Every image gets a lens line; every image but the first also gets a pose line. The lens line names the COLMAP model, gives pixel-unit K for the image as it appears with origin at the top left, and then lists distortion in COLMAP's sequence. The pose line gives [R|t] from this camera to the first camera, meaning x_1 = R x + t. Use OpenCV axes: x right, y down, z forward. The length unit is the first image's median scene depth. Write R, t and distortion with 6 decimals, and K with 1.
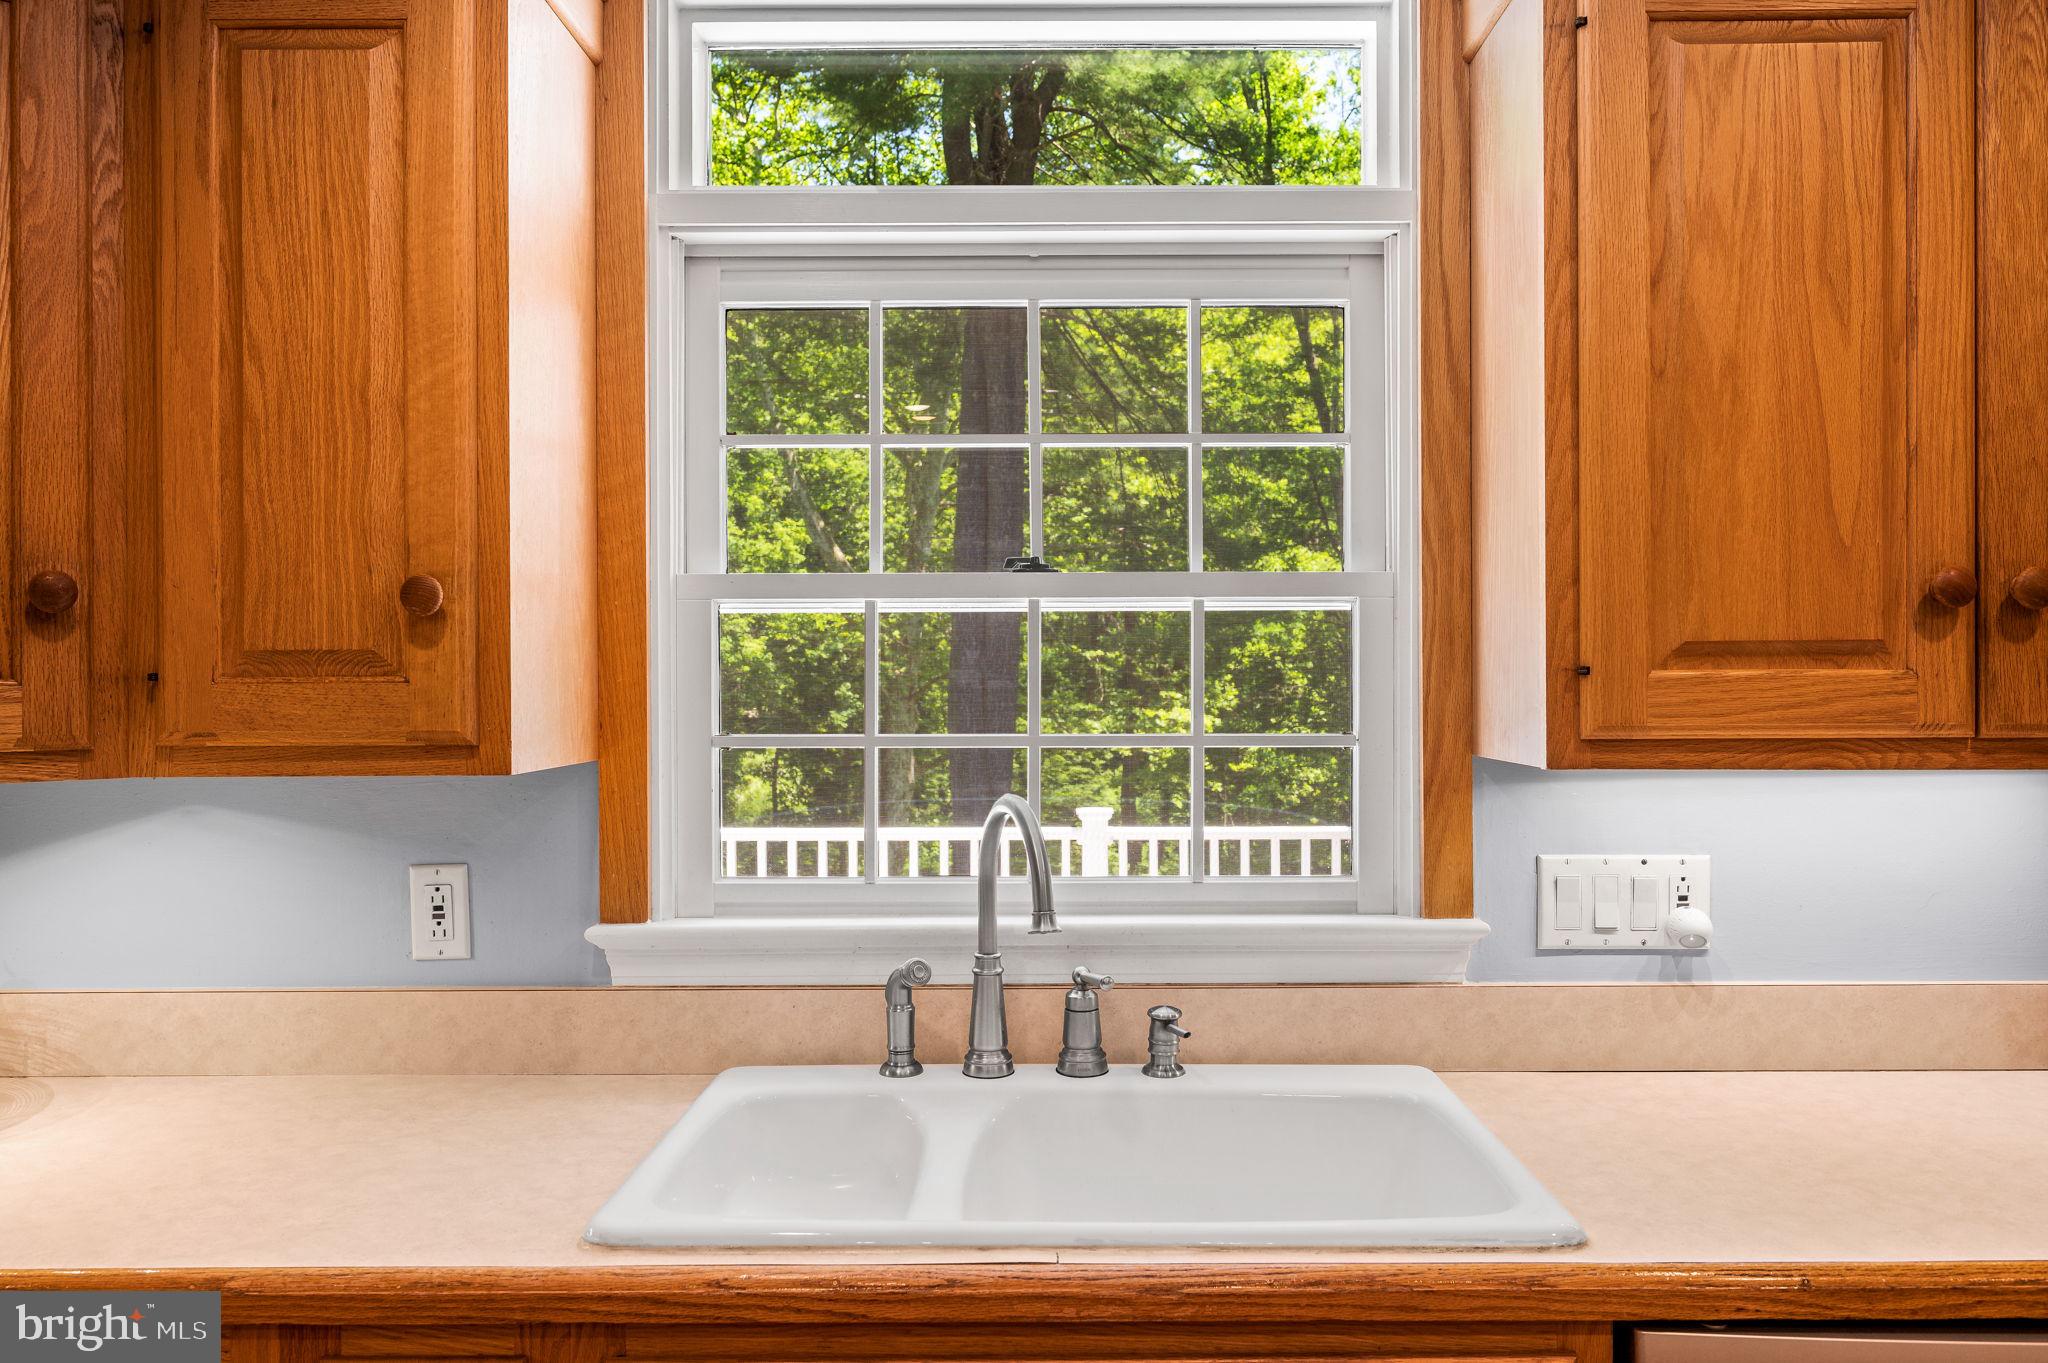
lens RADIAL K [[1538.2, 0, 1020.7], [0, 1538.2, 687.8], [0, 0, 1]] dist [-0.002535, 0.001497]
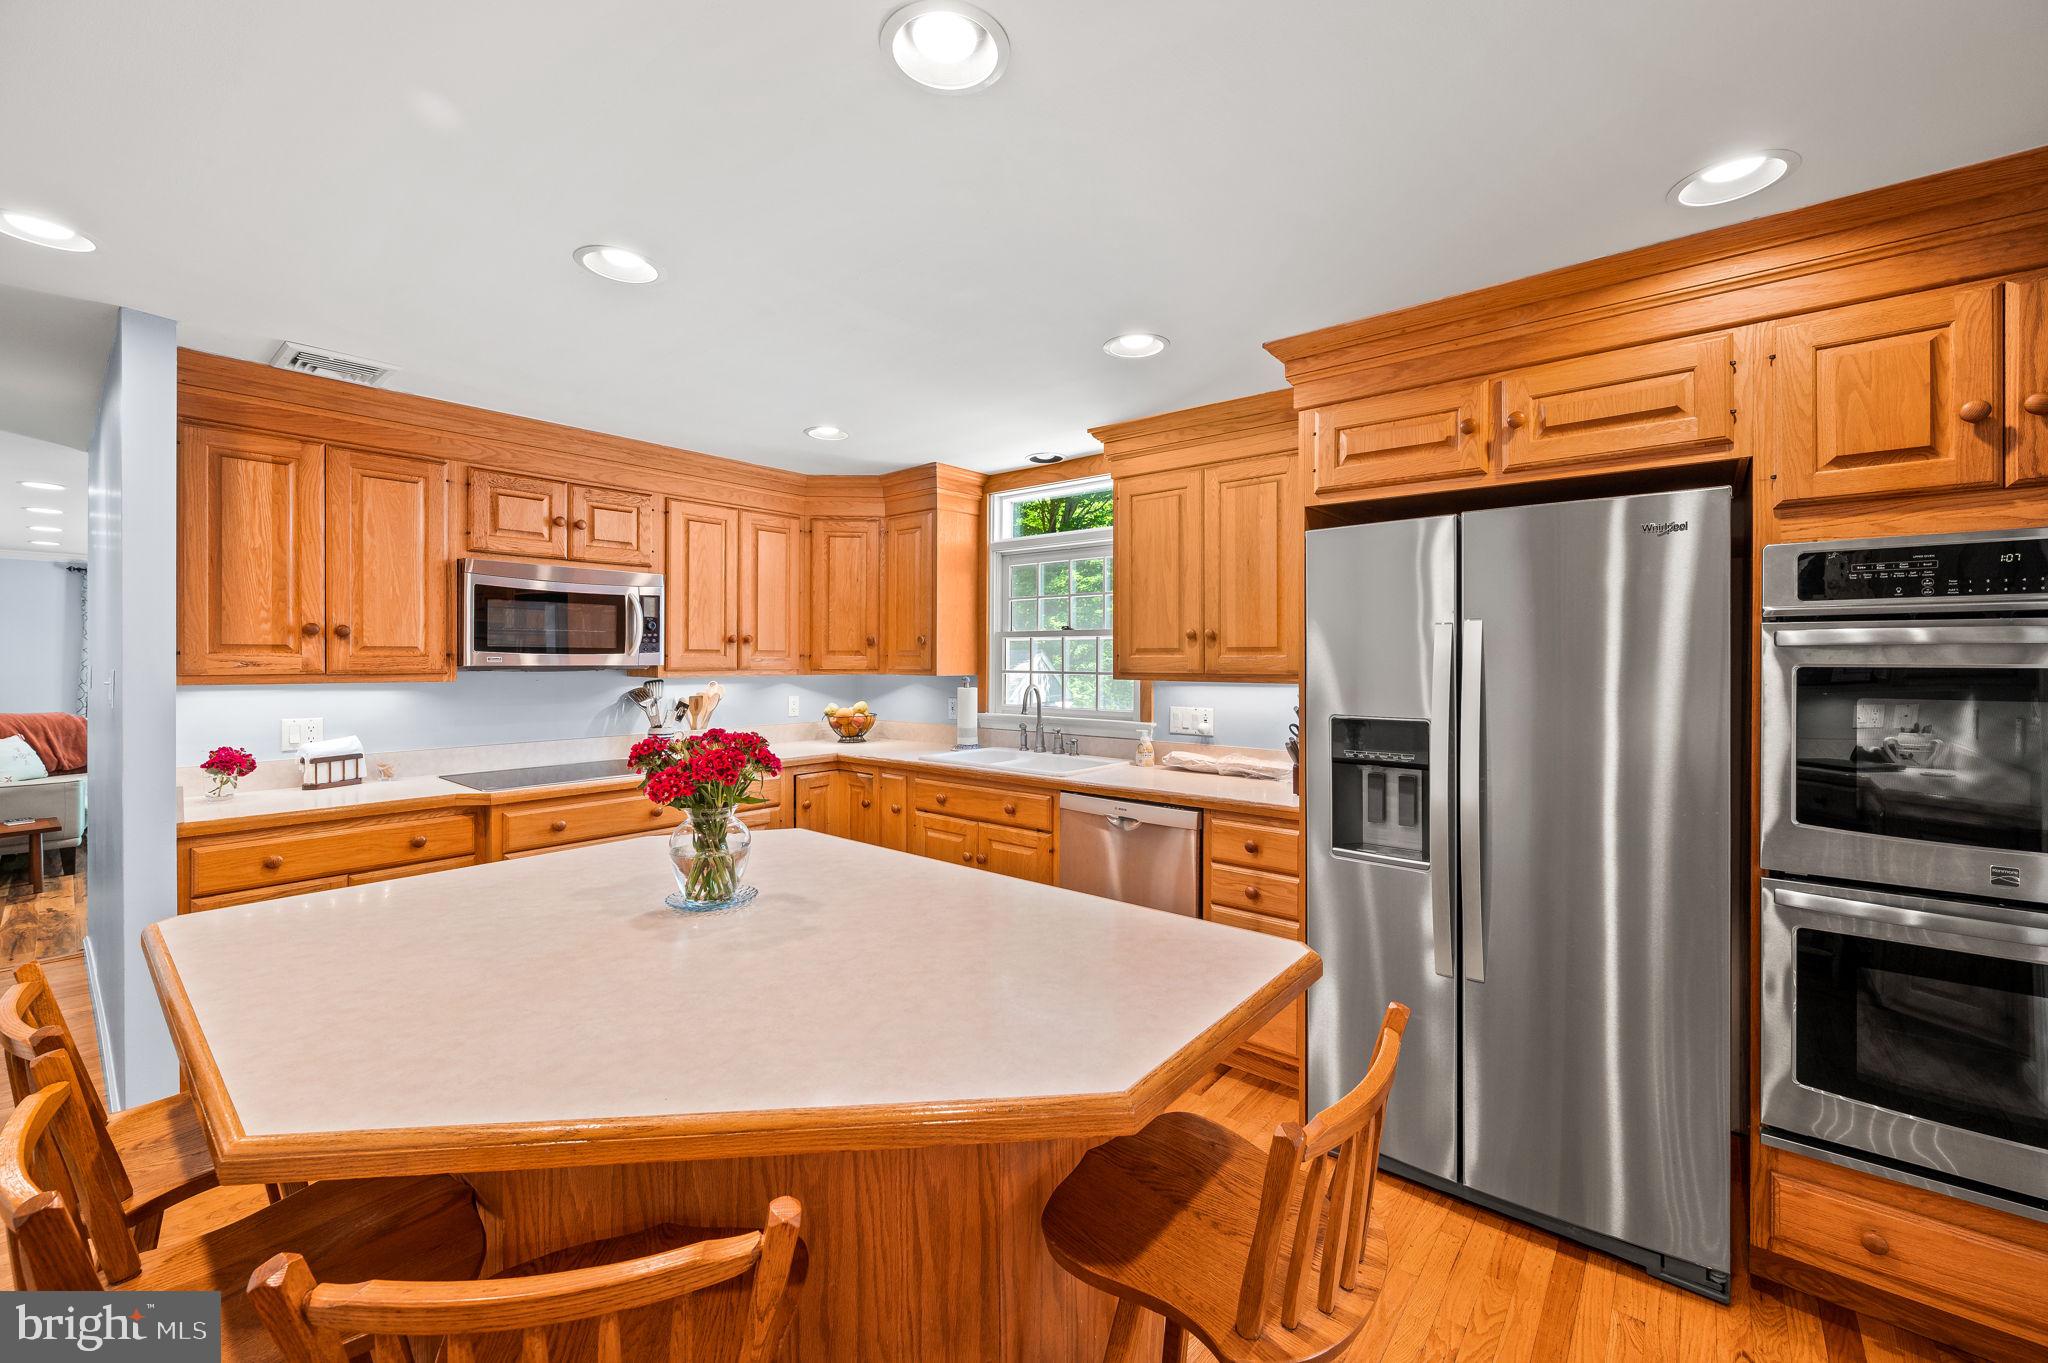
lens RADIAL K [[806.3, 0, 1026.3], [0, 806.3, 660.6], [0, 0, 1]] dist [-0.000787, -0.000354]
pose [[0.780241, 0.007897, -0.625429, 1.536625], [-0.007199, 0.999967, 0.003645, -0.003382], [0.625438, 0.001658, 0.780272, -0.845433]]
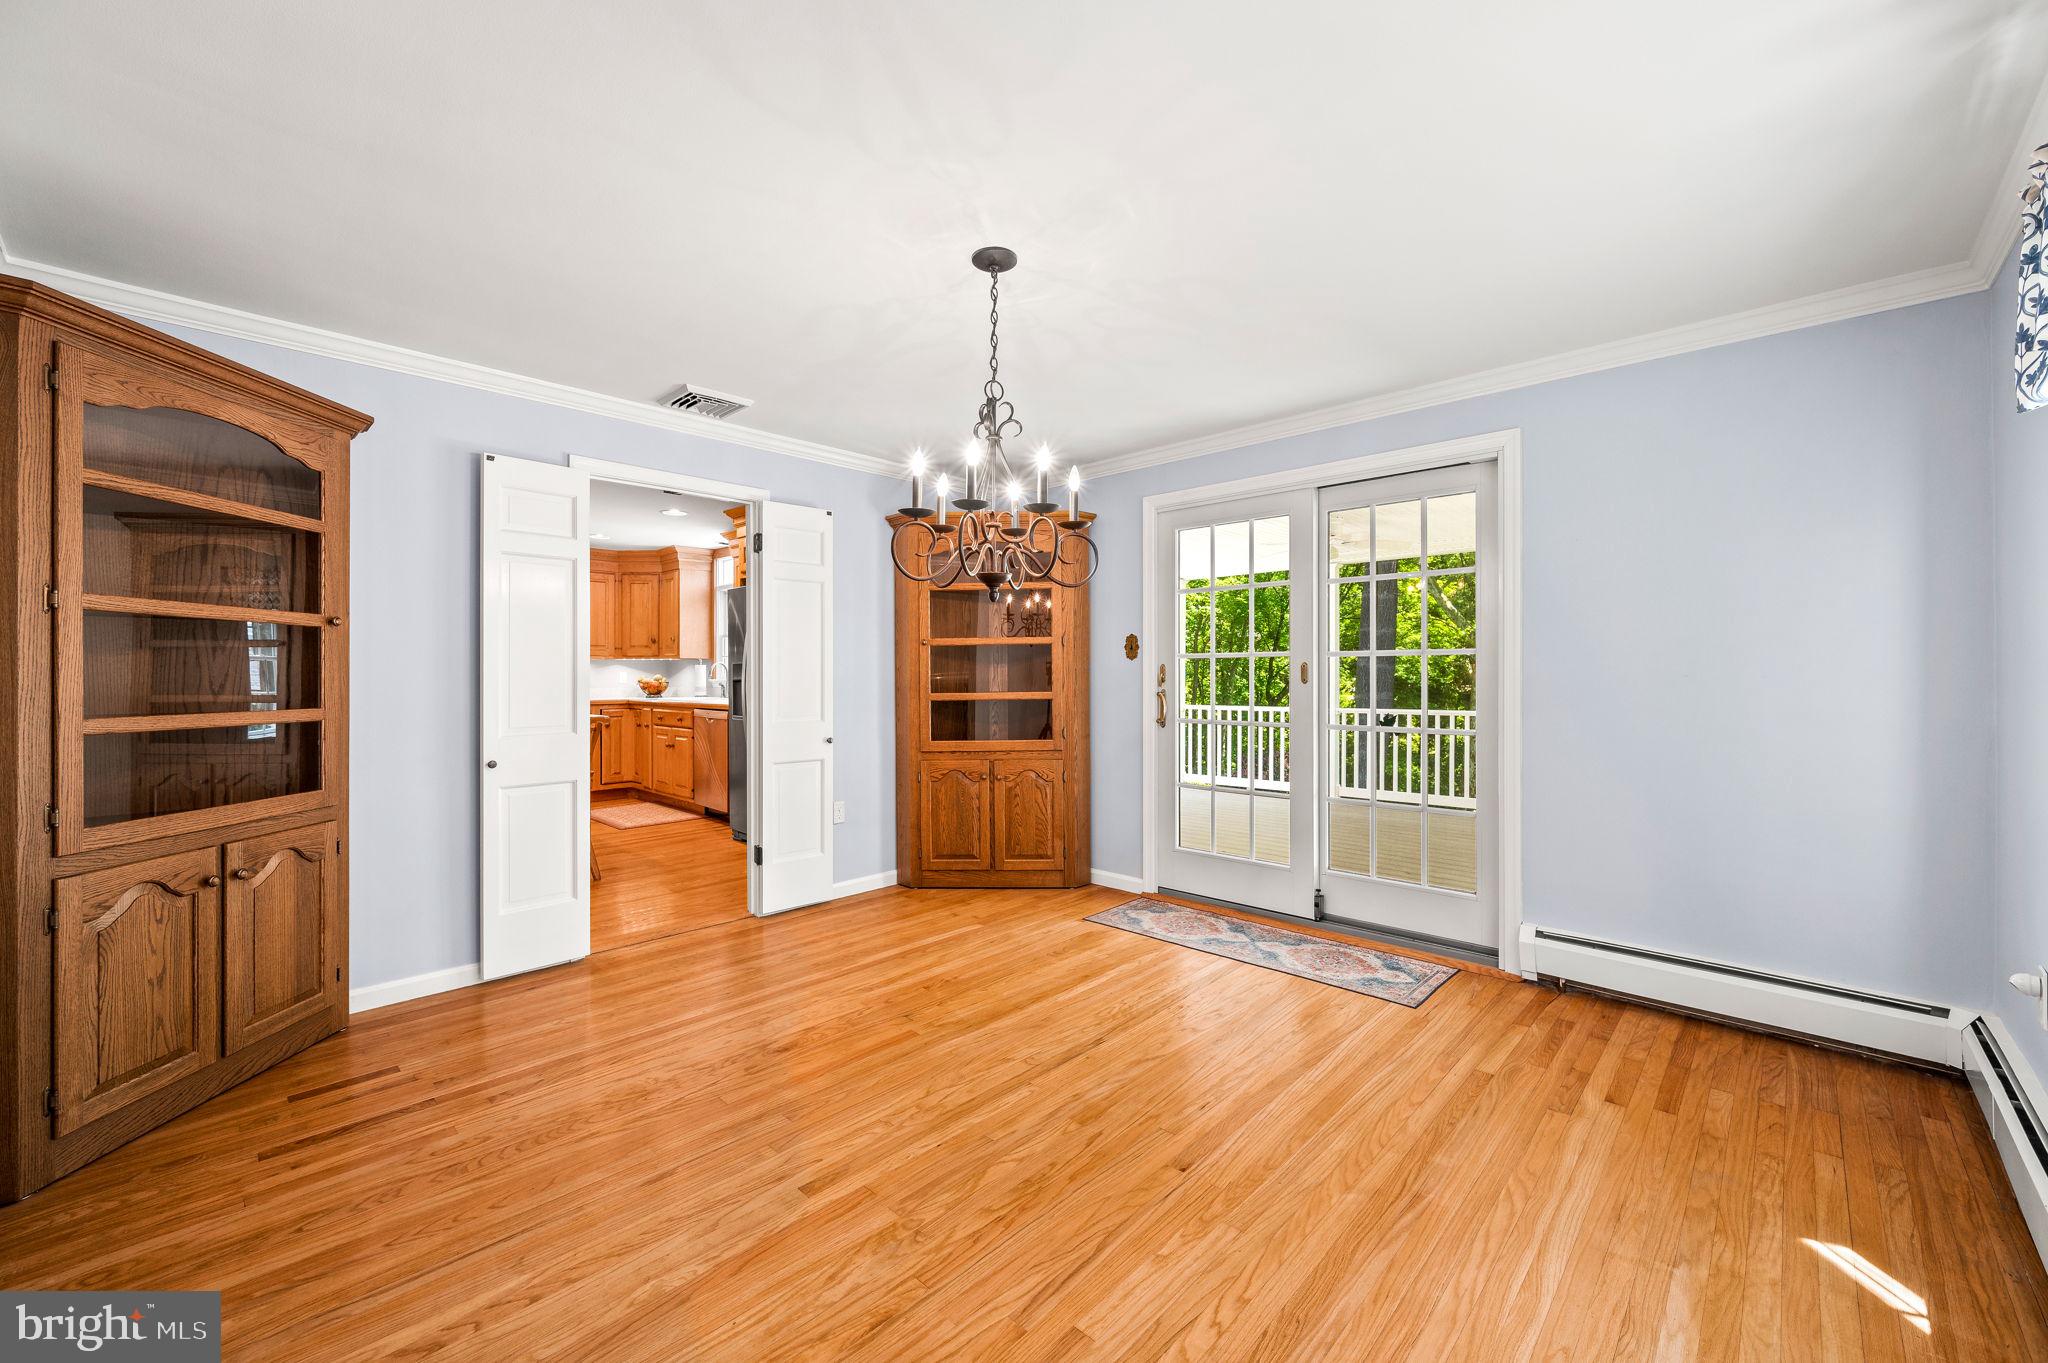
lens RADIAL K [[826.2, 0, 1022.9], [0, 826.2, 668.6], [0, 0, 1]] dist [-0.000757, -0.000645]
pose [[0.729810, 0.000017, -0.683650, 4.645663], [-0.009017, 0.999913, -0.009601, 0.152919], [0.683590, 0.013172, 0.729747, -1.223973]]
